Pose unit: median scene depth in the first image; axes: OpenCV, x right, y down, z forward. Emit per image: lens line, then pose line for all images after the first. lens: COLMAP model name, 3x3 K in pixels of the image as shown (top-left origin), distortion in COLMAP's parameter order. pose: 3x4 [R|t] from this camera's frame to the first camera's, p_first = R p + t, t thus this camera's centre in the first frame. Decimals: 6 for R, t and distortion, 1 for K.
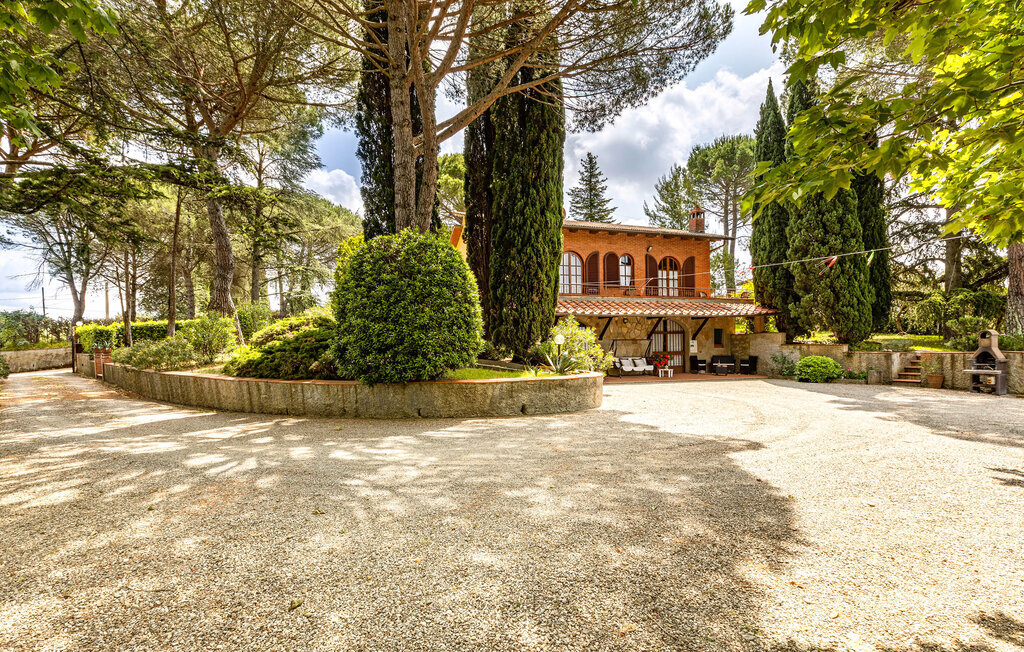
lens RADIAL K [[472.3, 0, 510.7], [0, 472.3, 348.5], [0, 0, 1]] dist [0.001511, 0.000098]
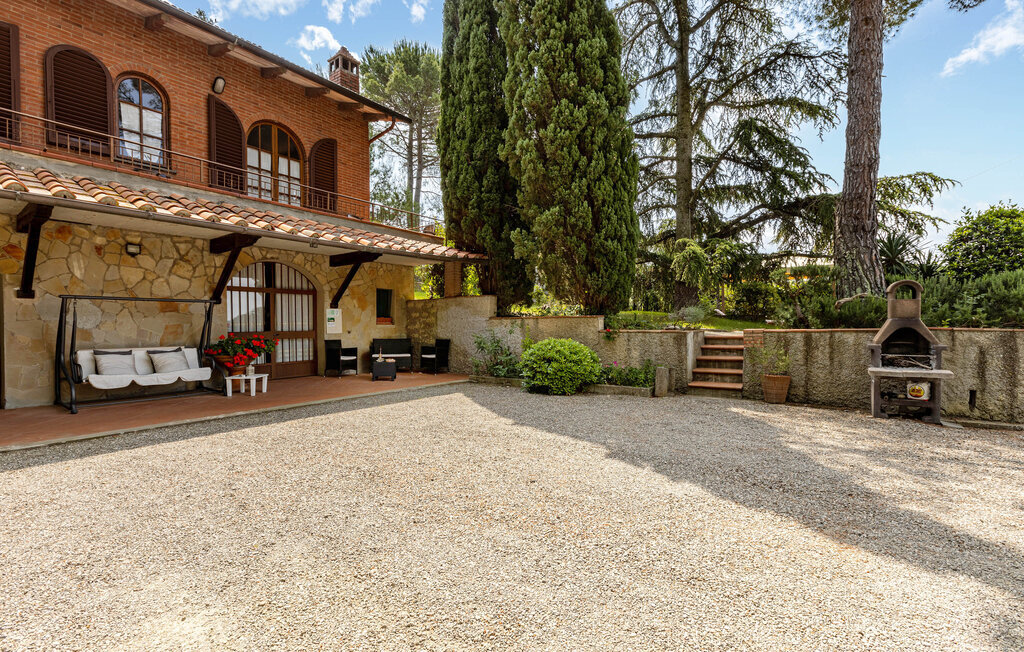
lens RADIAL K [[462.4, 0, 523.9], [0, 462.4, 326.8], [0, 0, 1]] dist [-0.002172, -0.000317]
pose [[0.794288, 0.002250, 0.607537, 0.275193], [0.000885, 0.999988, -0.004861, 0.004651], [-0.607541, 0.004398, 0.794276, 0.542552]]
